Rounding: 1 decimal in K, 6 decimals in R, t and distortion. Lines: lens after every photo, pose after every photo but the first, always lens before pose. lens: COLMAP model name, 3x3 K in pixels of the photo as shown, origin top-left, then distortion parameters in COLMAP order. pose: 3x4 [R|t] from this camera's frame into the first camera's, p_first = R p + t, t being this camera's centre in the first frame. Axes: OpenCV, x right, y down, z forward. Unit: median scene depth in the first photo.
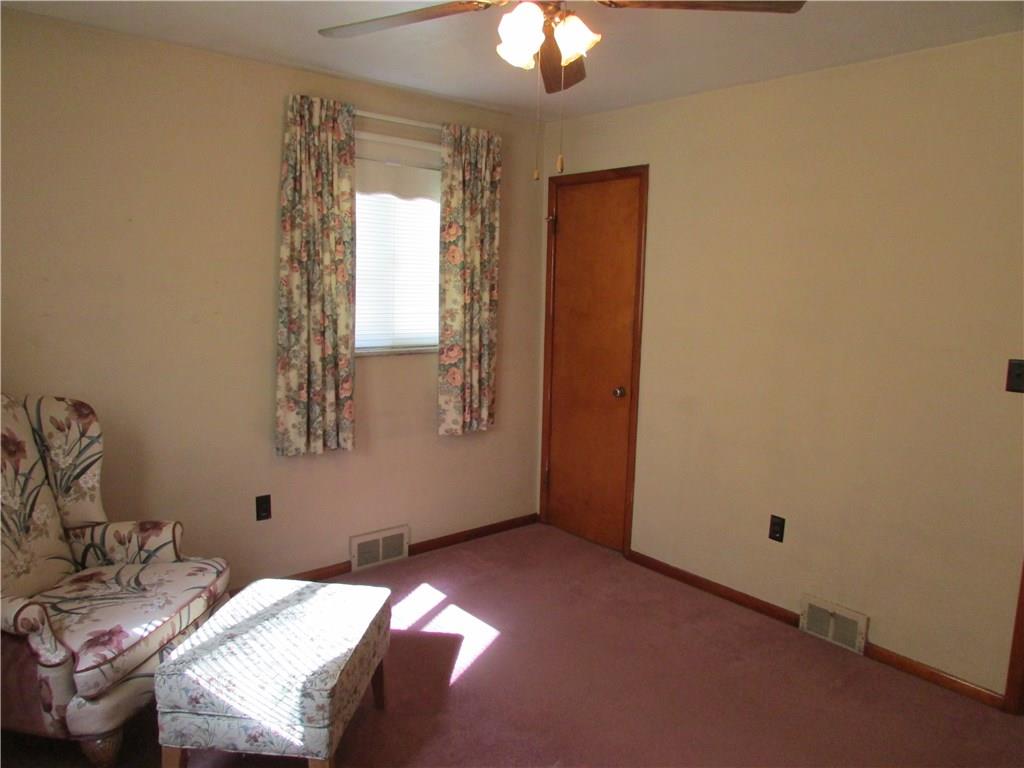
lens RADIAL K [[738.3, 0, 508.4], [0, 738.3, 387.5], [0, 0, 1]] dist [-0.008615, 0.006122]
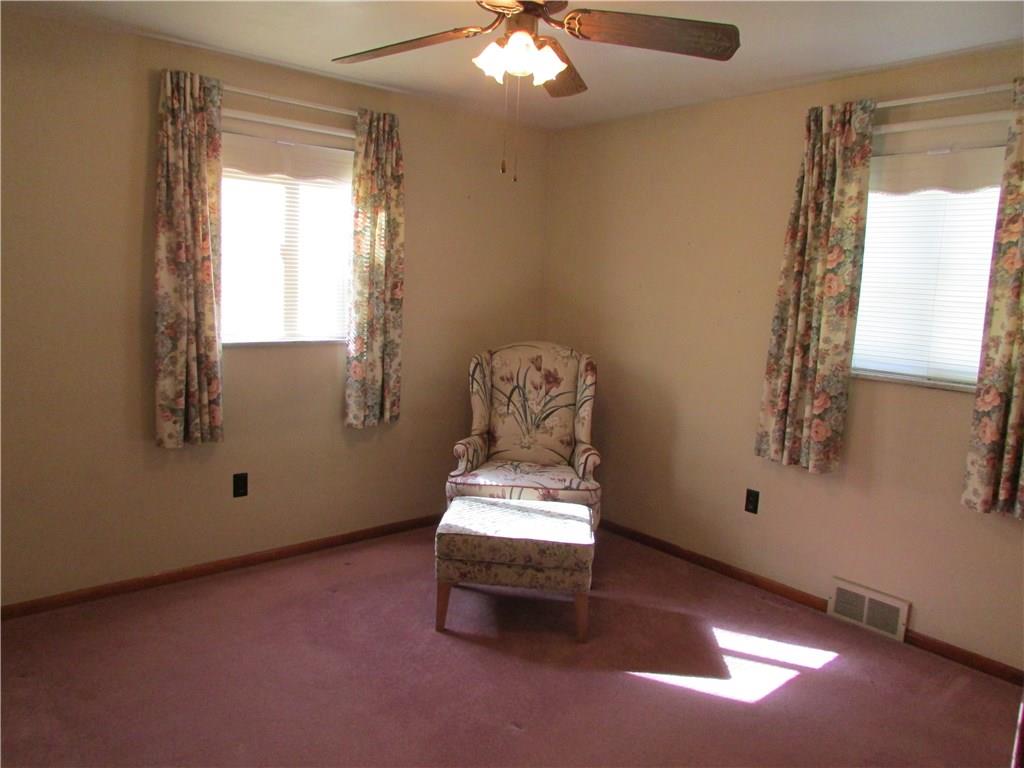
lens RADIAL K [[738.3, 0, 508.4], [0, 738.3, 387.5], [0, 0, 1]] dist [-0.008615, 0.006122]
pose [[0.007873, 0.119971, -0.992746, 0.688033], [-0.193042, 0.974285, 0.116209, -0.053376], [0.981159, 0.190726, 0.030830, 0.567326]]
